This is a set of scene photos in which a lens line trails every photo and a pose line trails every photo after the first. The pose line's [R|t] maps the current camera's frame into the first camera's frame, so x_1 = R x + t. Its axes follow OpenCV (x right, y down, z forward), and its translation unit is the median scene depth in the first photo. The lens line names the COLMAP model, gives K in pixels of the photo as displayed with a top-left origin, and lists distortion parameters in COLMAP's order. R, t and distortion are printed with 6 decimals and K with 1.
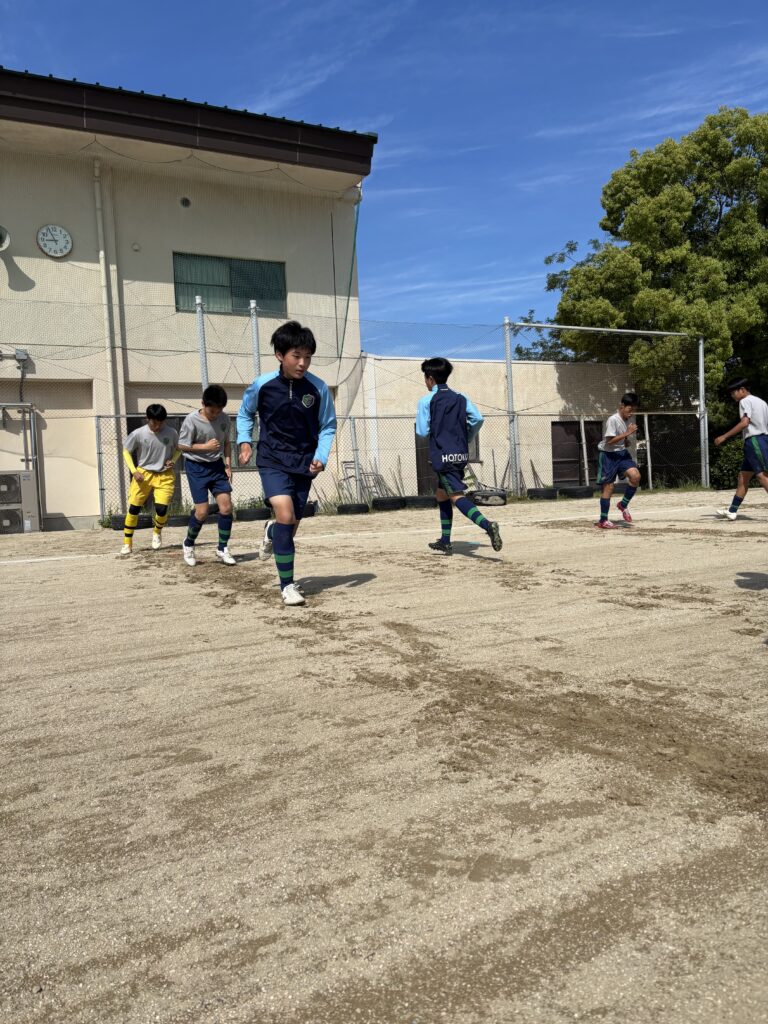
lens RADIAL K [[812.3, 0, 385.1], [0, 812.3, 507.8], [0, 0, 1]] dist [0.057923, -0.003954]
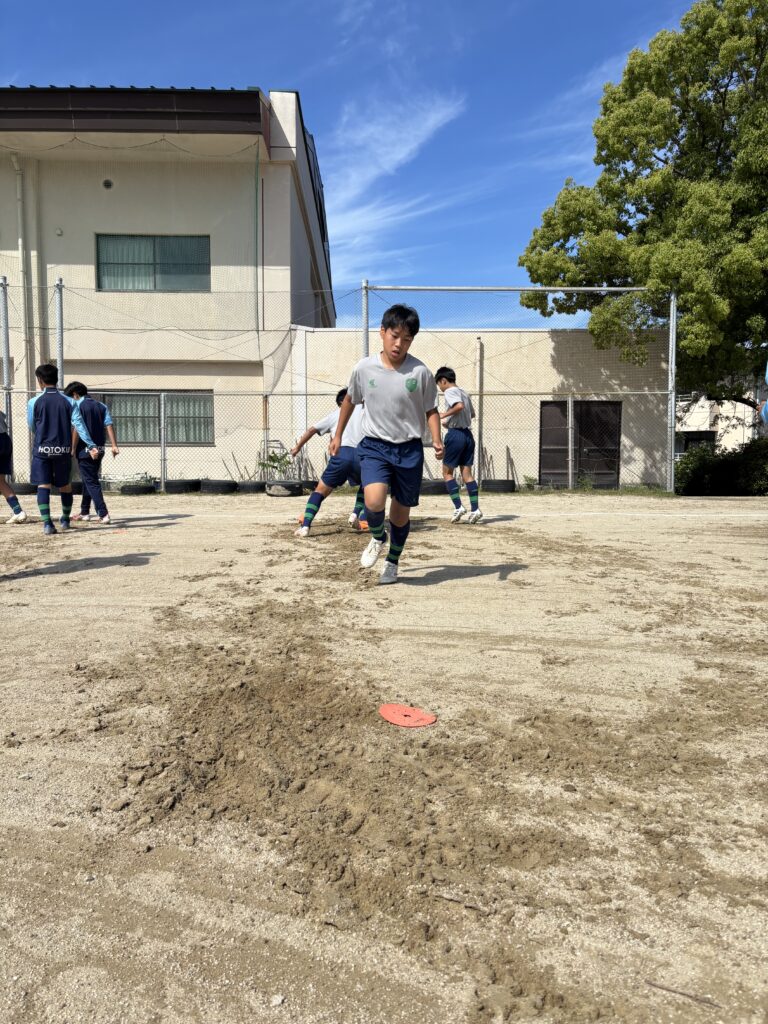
lens RADIAL K [[776.9, 0, 384.0], [0, 776.9, 512.0], [0, 0, 1]] dist [0.031547, -0.009495]
pose [[0.887790, 0.079591, -0.453314, 0.553455], [-0.058893, 0.996482, 0.059620, -0.038552], [0.456464, -0.026233, 0.889355, 0.267011]]
